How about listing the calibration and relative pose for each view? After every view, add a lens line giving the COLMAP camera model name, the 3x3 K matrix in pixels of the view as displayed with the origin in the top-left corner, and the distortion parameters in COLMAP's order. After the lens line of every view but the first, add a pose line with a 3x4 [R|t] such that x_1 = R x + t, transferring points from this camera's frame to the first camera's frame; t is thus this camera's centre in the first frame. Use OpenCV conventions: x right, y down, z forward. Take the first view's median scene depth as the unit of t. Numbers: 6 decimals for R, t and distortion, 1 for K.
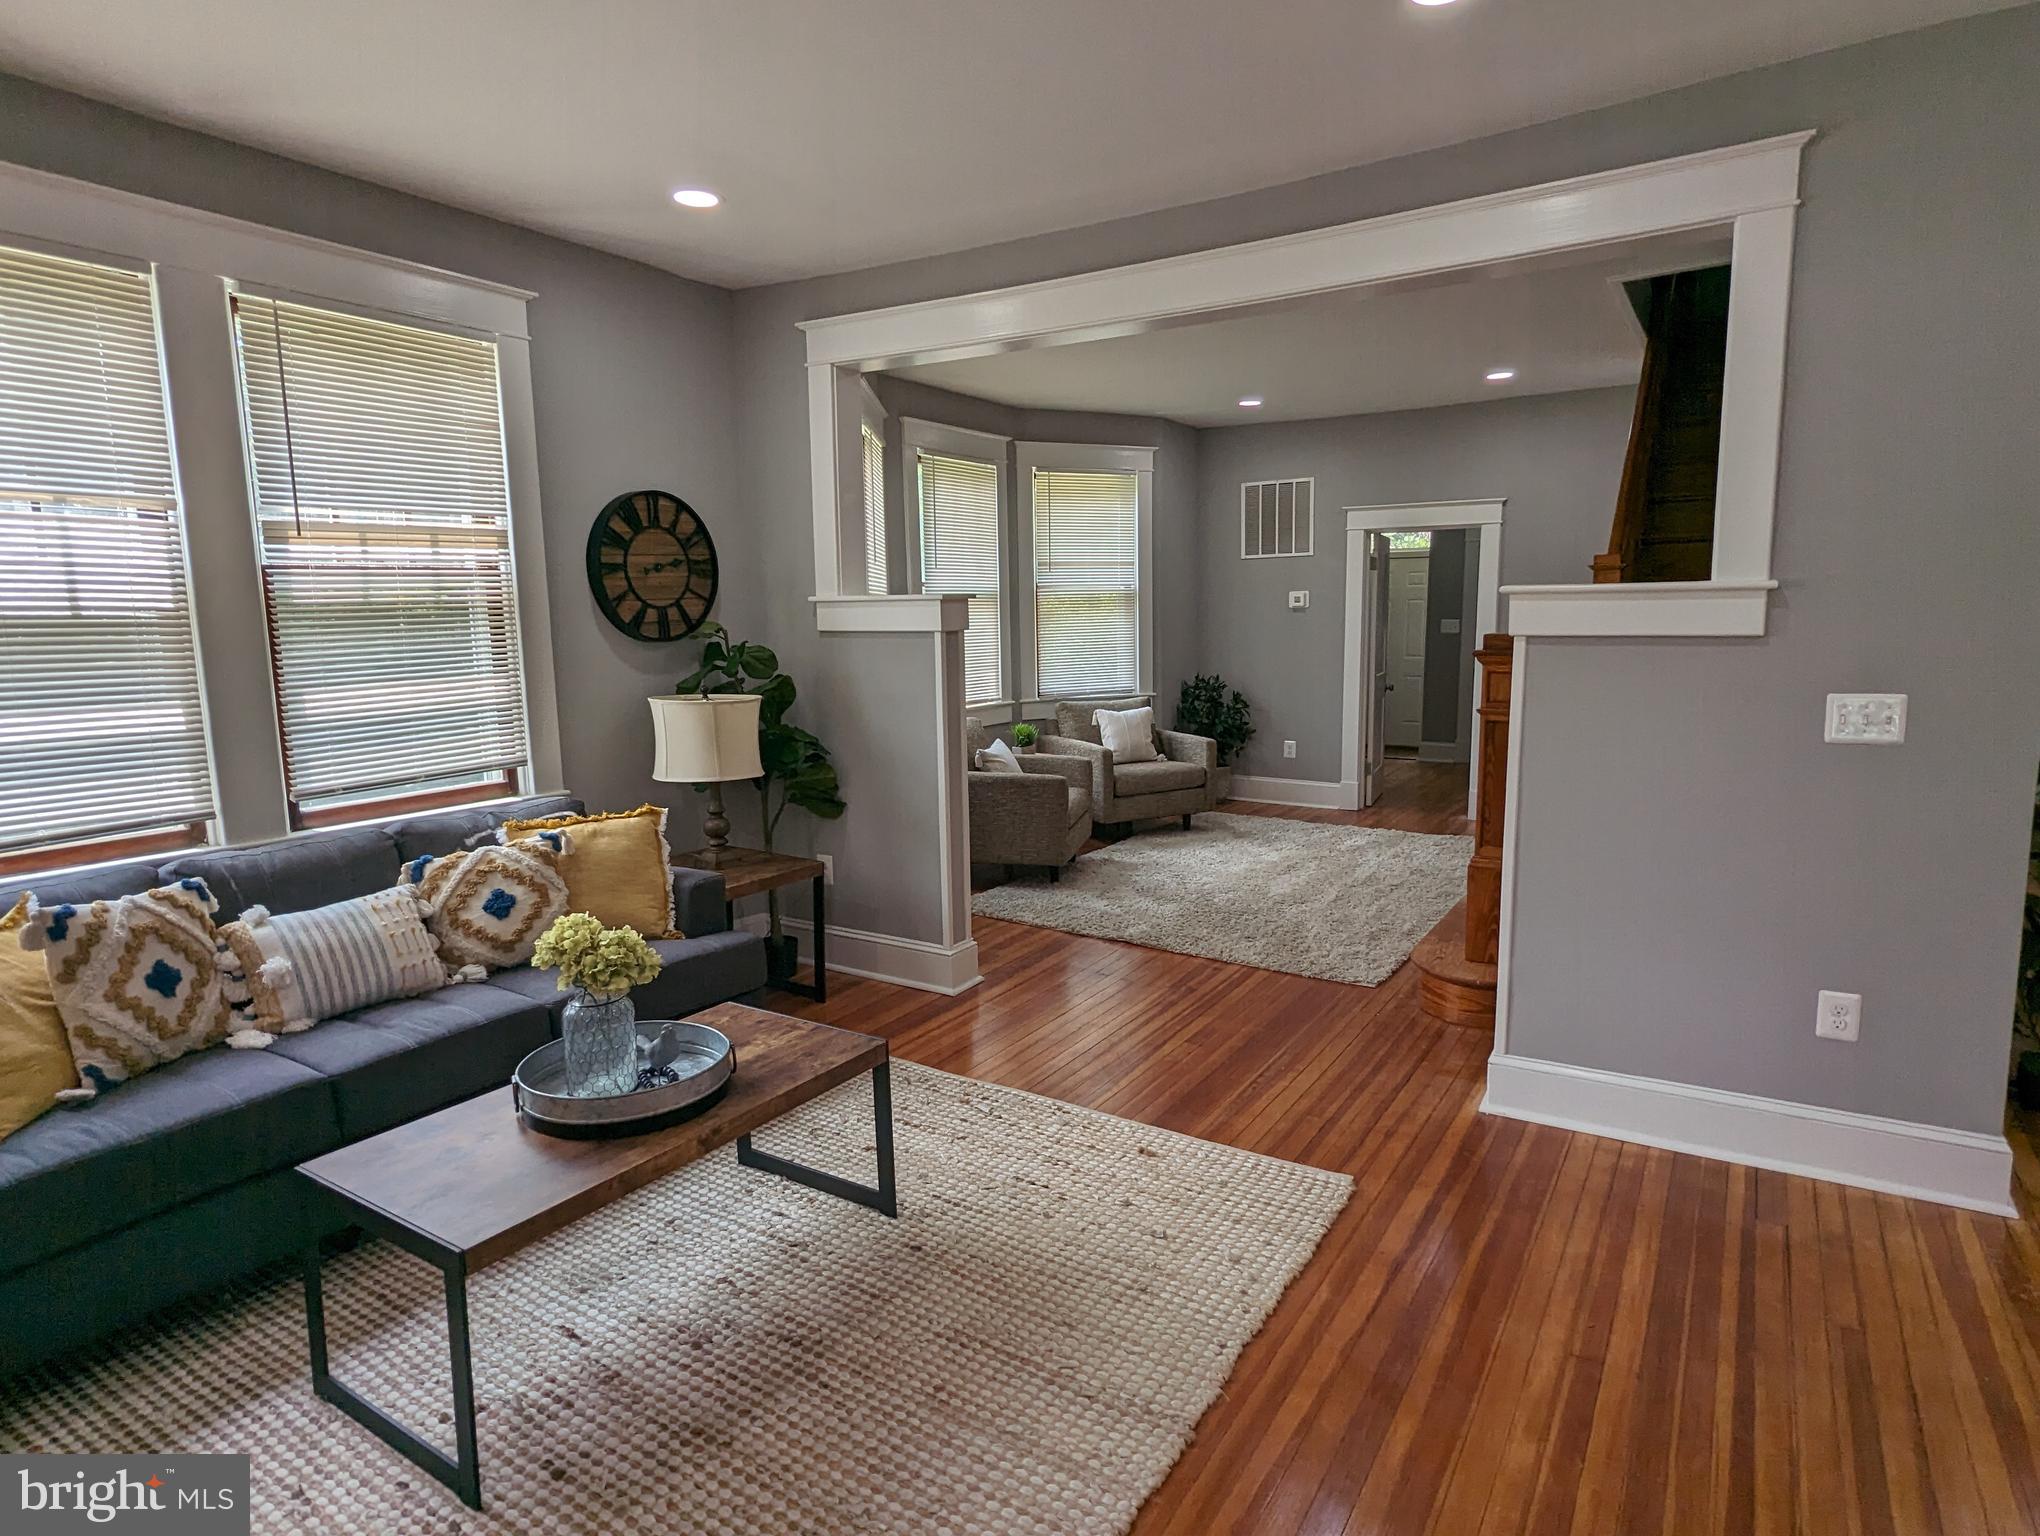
lens RADIAL K [[1133.6, 0, 1028.0], [0, 1133.6, 774.5], [0, 0, 1]] dist [-0.000041, -0.002056]
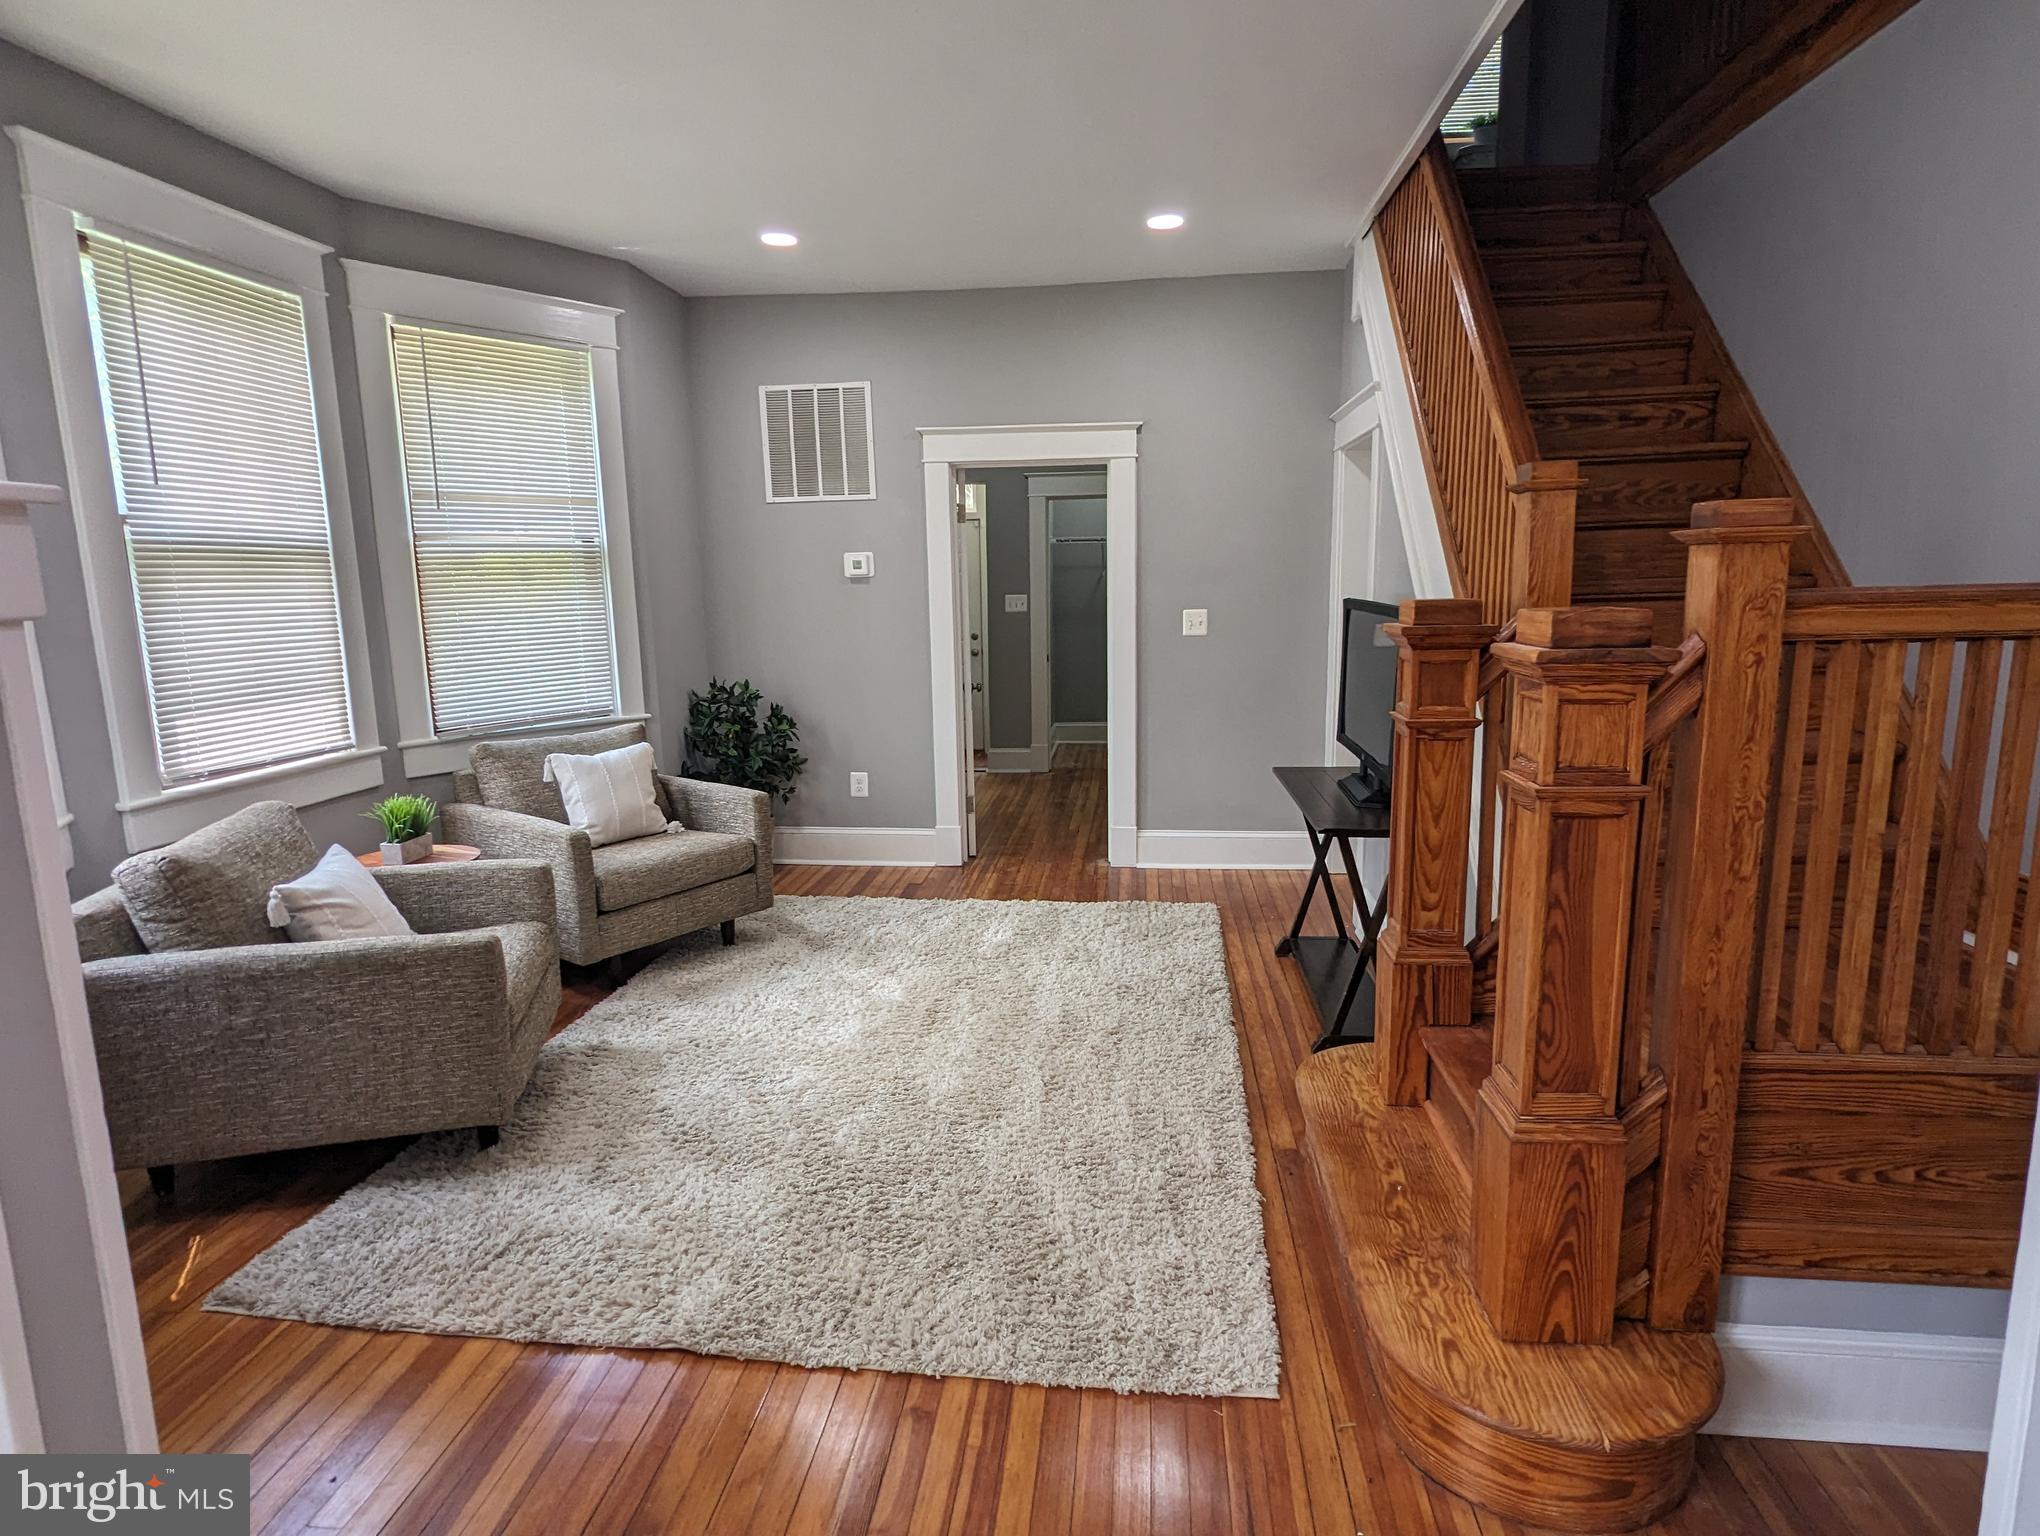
lens RADIAL K [[1133.6, 0, 1028.0], [0, 1133.6, 774.5], [0, 0, 1]] dist [-0.000041, -0.002056]
pose [[0.892581, -0.076109, 0.444418, 0.034608], [0.068683, 0.997099, 0.032815, -0.081155], [-0.445626, 0.001233, 0.895218, 0.635469]]
